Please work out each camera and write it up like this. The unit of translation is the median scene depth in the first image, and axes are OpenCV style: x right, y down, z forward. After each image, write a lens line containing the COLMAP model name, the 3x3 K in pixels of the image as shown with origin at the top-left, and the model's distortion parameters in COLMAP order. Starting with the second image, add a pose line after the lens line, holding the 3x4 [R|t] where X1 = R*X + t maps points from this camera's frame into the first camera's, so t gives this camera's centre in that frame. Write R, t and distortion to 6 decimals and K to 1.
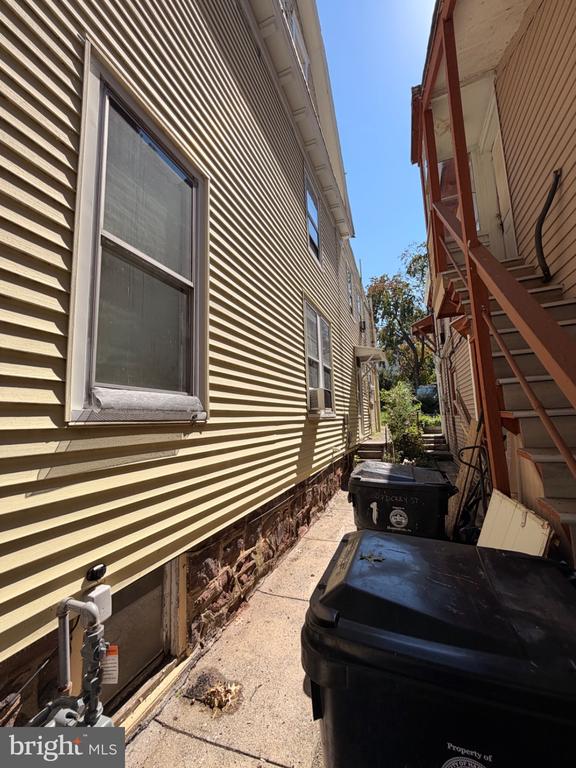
lens RADIAL K [[307.3, 0, 288.9], [0, 307.3, 381.2], [0, 0, 1]] dist [0.001587, -0.000022]
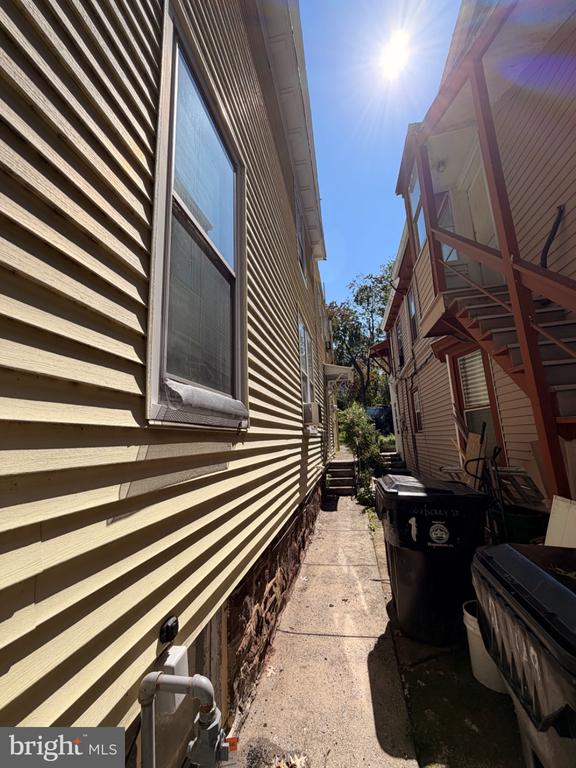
lens RADIAL K [[307.3, 0, 288.7], [0, 307.3, 381.3], [0, 0, 1]] dist [0.001587, -0.000022]
pose [[0.983760, 0.027084, 0.177431, -0.303892], [-0.014869, 0.997449, -0.069817, 0.050764], [-0.178870, 0.066045, 0.981654, 0.119887]]
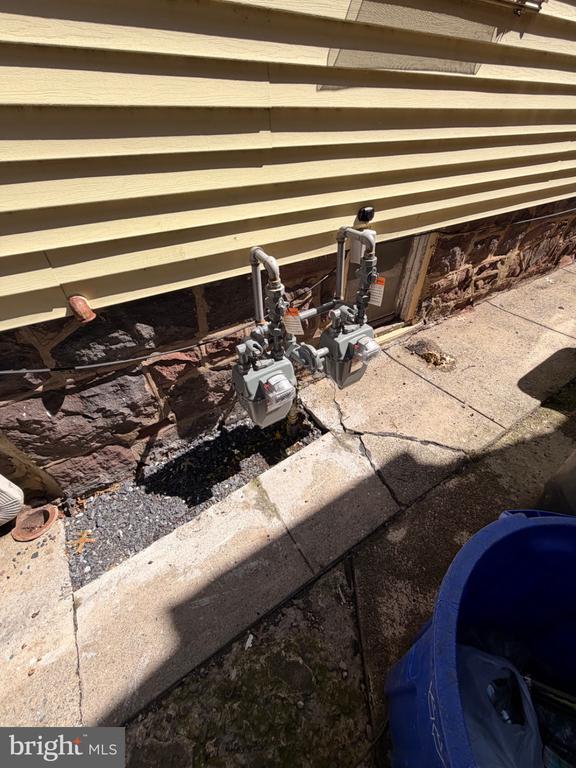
lens RADIAL K [[307.3, 0, 288.2], [0, 307.3, 381.9], [0, 0, 1]] dist [0.001587, -0.000022]
pose [[0.806012, 0.414121, -0.422905, -0.114405], [0.048432, 0.665948, 0.744424, 0.142480], [0.589914, -0.620497, 0.516706, 0.002663]]
